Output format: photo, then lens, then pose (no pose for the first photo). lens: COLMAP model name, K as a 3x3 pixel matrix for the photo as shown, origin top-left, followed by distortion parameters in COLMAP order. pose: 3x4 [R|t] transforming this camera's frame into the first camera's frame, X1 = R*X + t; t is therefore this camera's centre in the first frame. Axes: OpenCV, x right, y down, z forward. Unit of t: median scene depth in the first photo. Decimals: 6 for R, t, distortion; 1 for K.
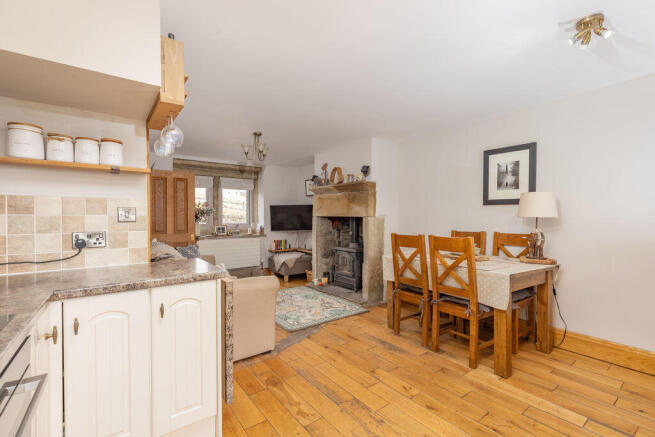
lens RADIAL K [[289.1, 0, 327.5], [0, 289.1, 218.5], [0, 0, 1]] dist [-0.015000, -0.000189]
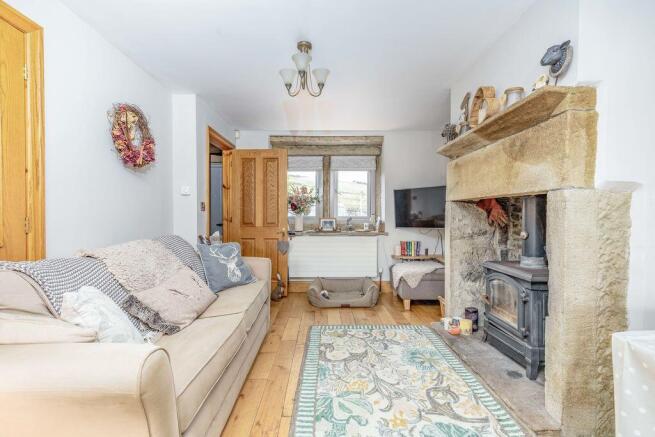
lens RADIAL K [[289.1, 0, 327.5], [0, 289.1, 218.5], [0, 0, 1]] dist [-0.015000, -0.000189]
pose [[0.814227, 0.008869, -0.580479, 0.083353], [-0.006210, 0.999959, 0.006568, 0.022651], [0.580514, -0.001743, 0.814249, 0.430093]]
